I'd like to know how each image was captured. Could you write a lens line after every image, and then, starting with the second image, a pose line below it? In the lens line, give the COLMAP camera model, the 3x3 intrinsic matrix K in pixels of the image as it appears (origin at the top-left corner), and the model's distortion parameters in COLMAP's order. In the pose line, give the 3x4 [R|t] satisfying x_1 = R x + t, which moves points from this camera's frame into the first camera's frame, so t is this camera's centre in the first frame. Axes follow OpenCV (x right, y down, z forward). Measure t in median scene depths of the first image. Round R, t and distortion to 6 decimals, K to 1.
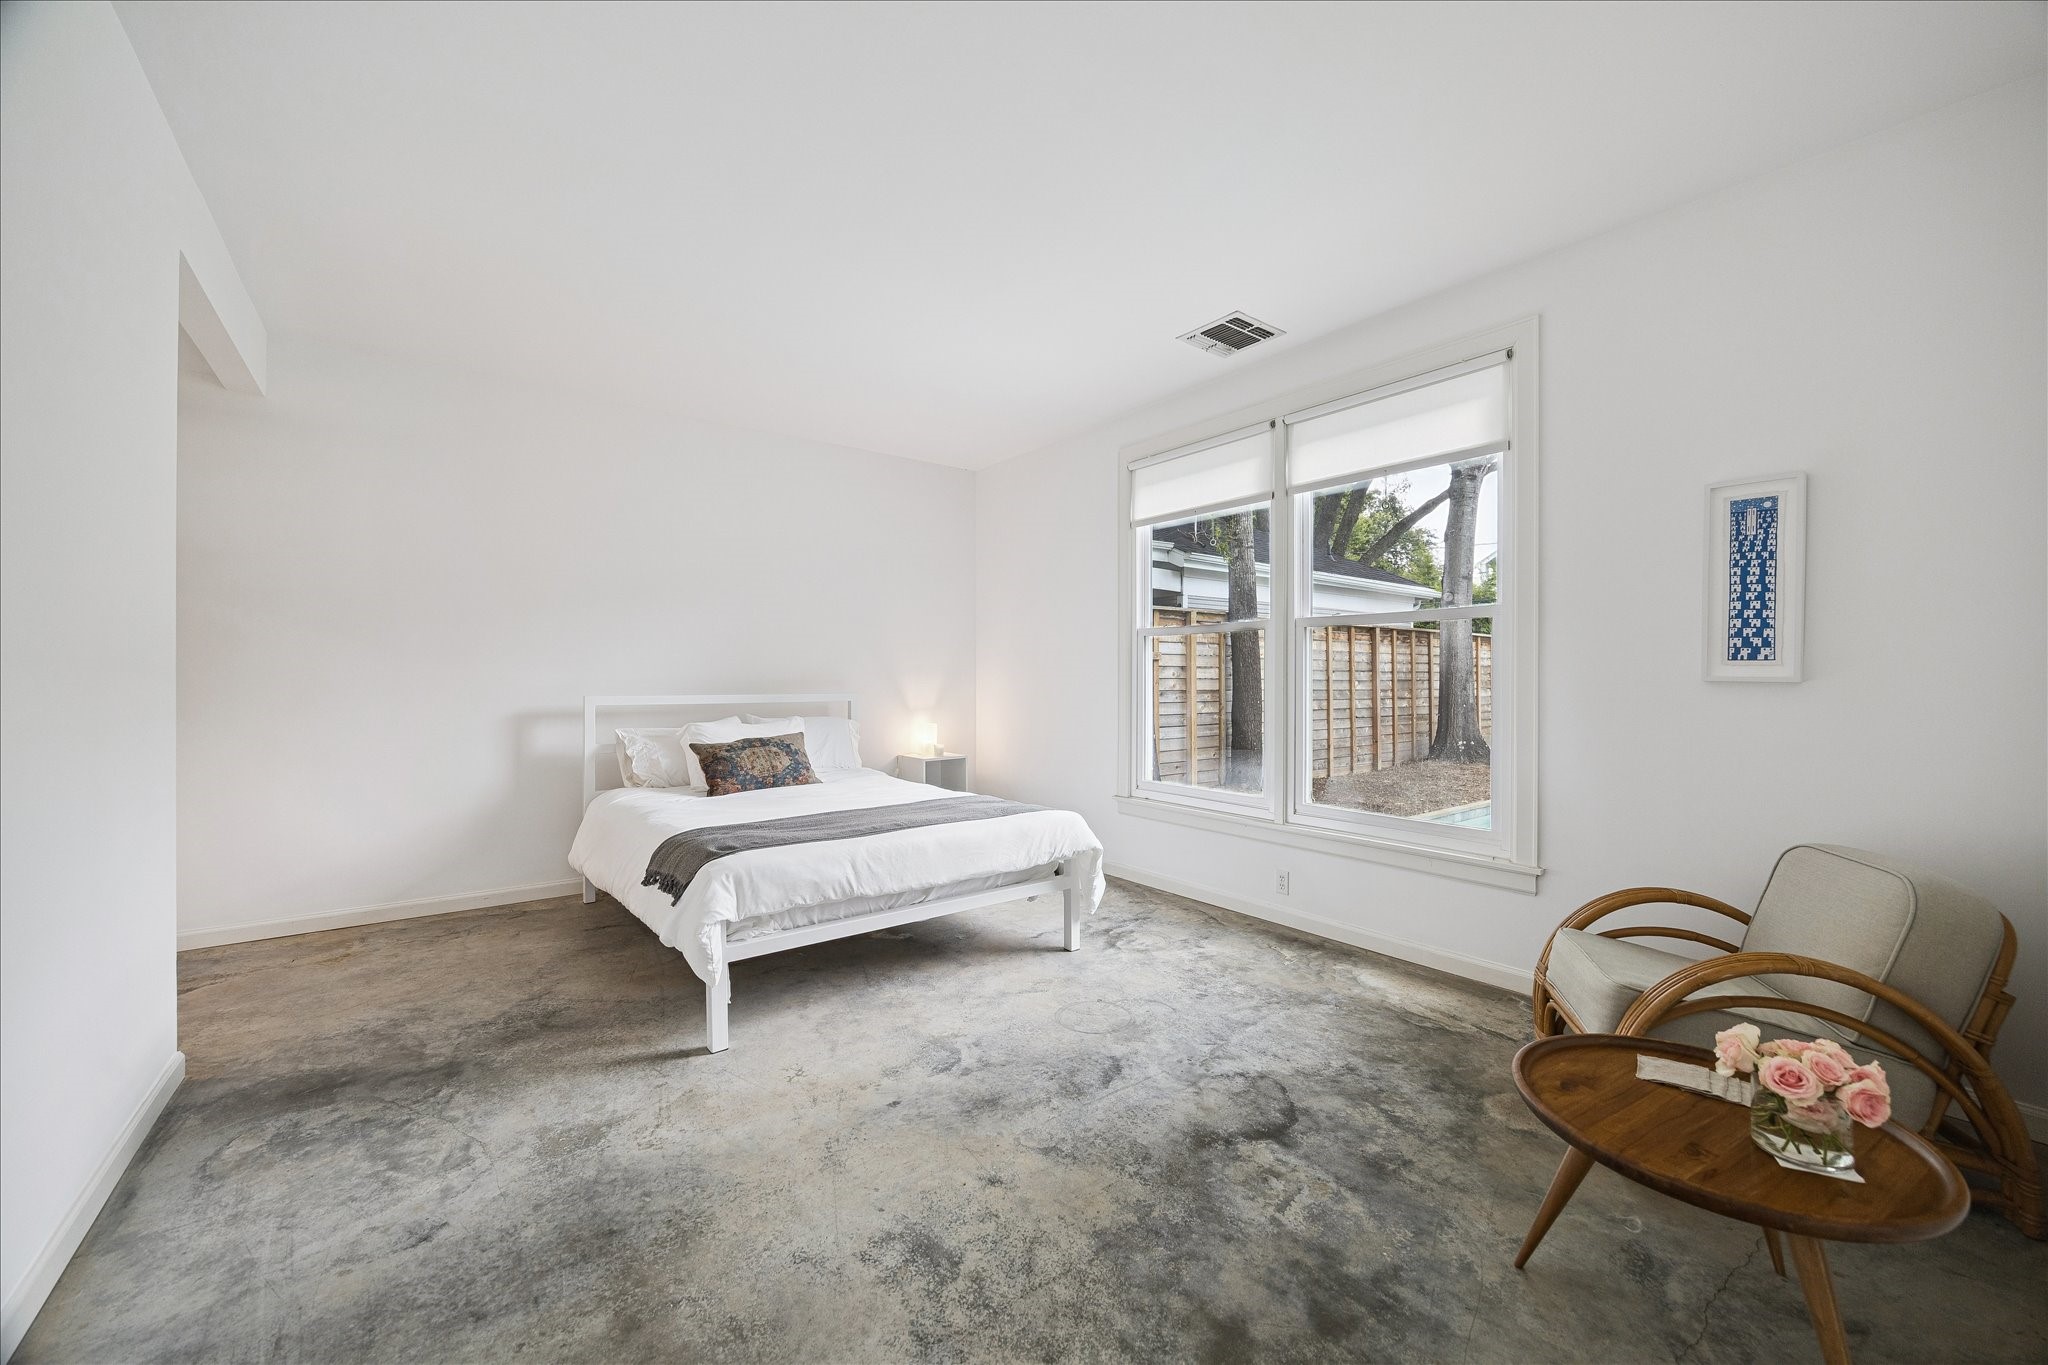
lens RADIAL K [[789.4, 0, 1031.8], [0, 789.4, 677.4], [0, 0, 1]] dist [-0.000269, 0.000071]
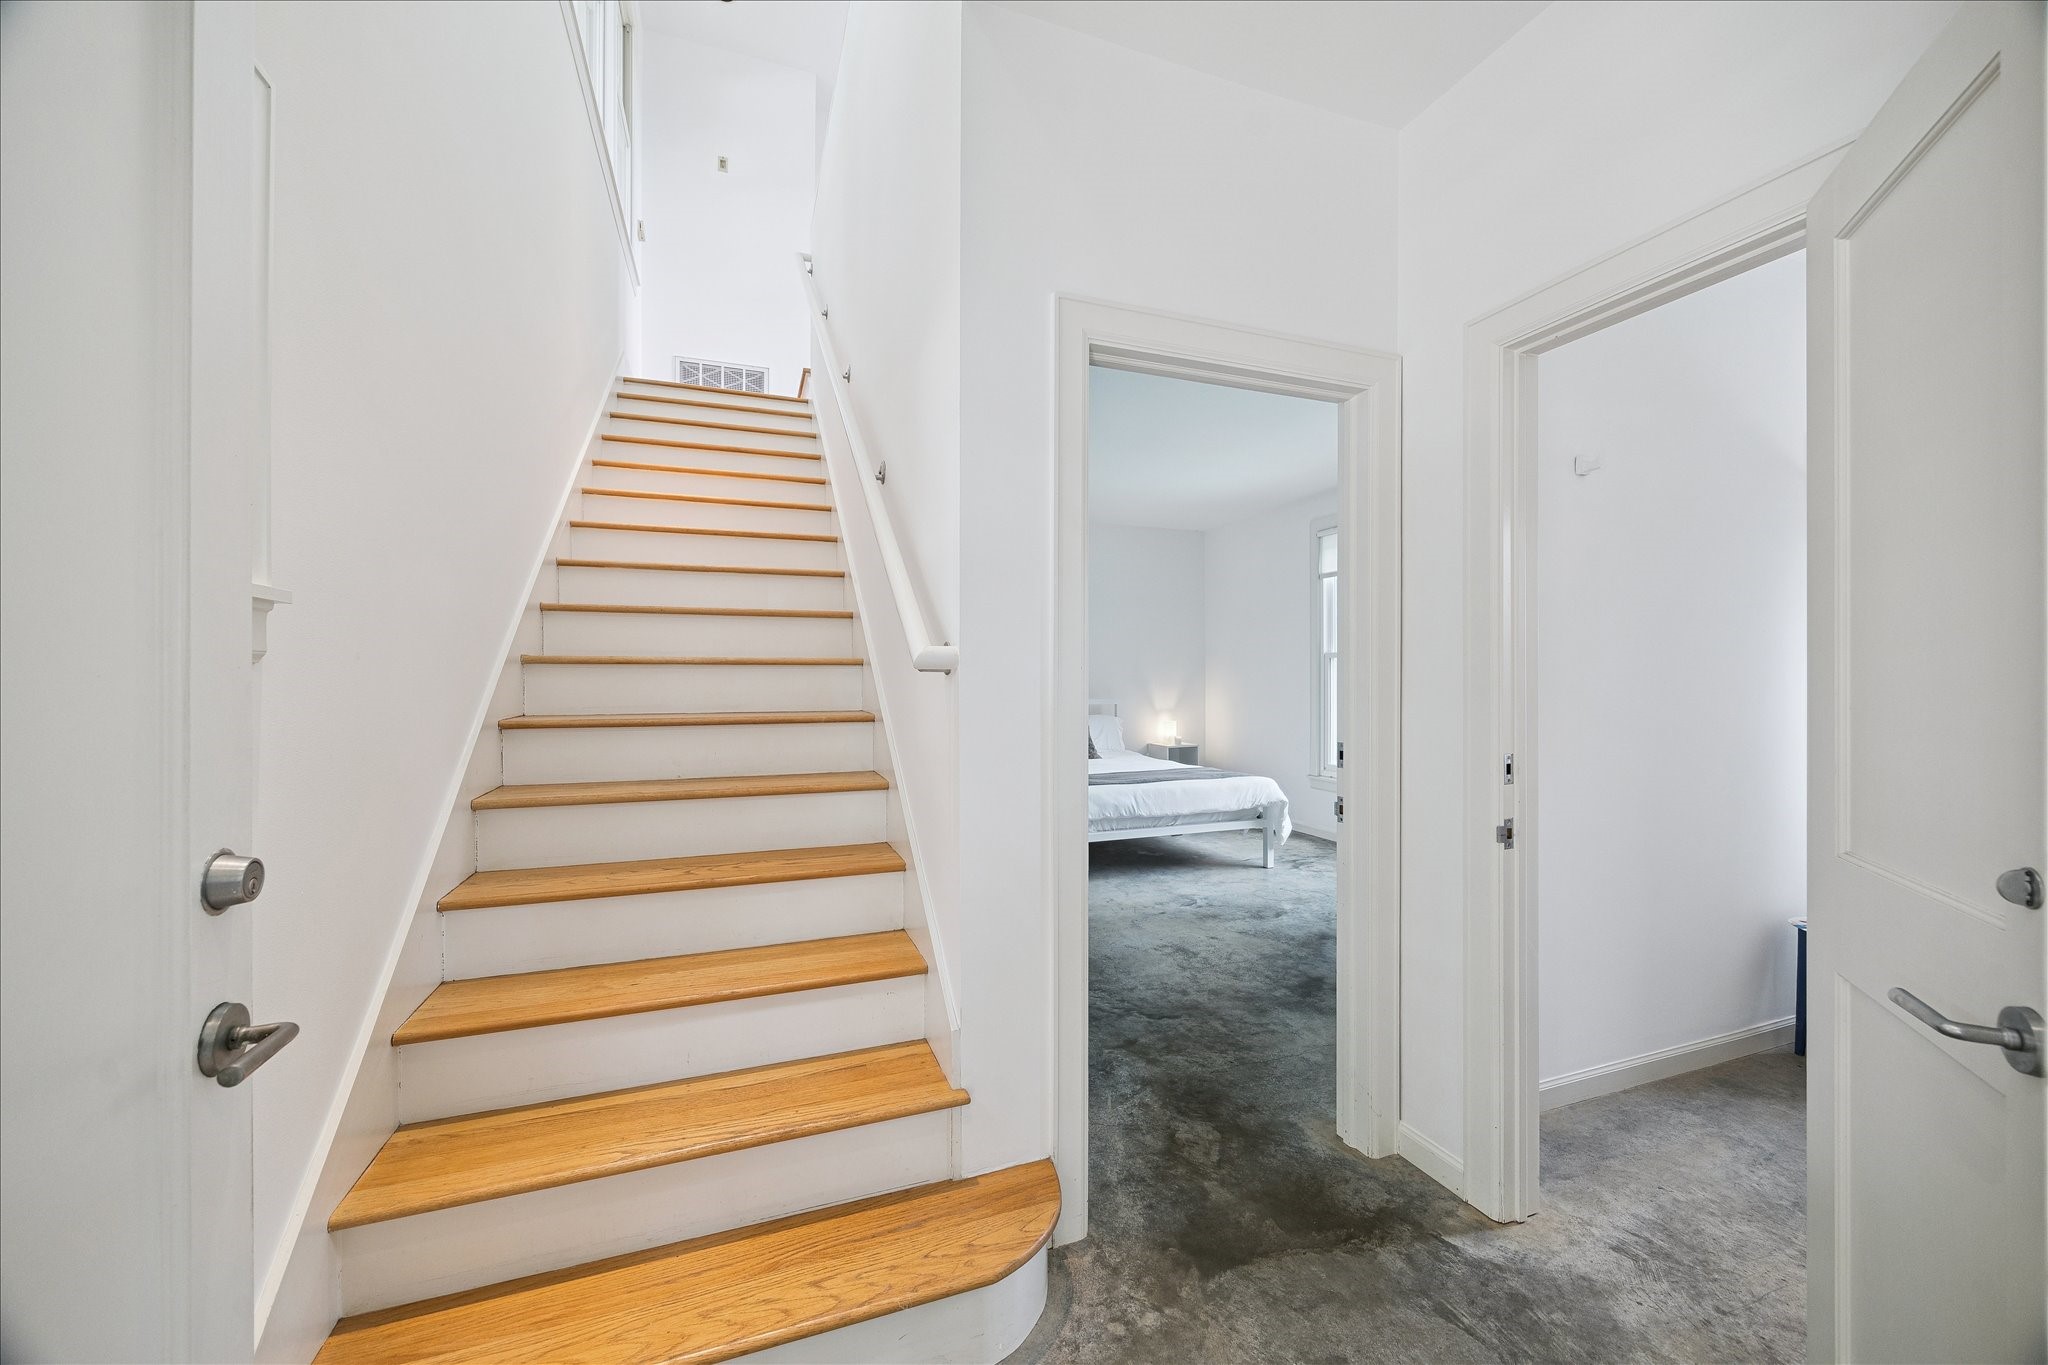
lens RADIAL K [[789.4, 0, 1031.8], [0, 789.4, 677.4], [0, 0, 1]] dist [-0.000269, 0.000071]
pose [[0.959095, 0.002691, -0.283073, 0.055405], [-0.002393, 0.999996, 0.001399, -0.038256], [0.283075, -0.000664, 0.959097, -0.796975]]
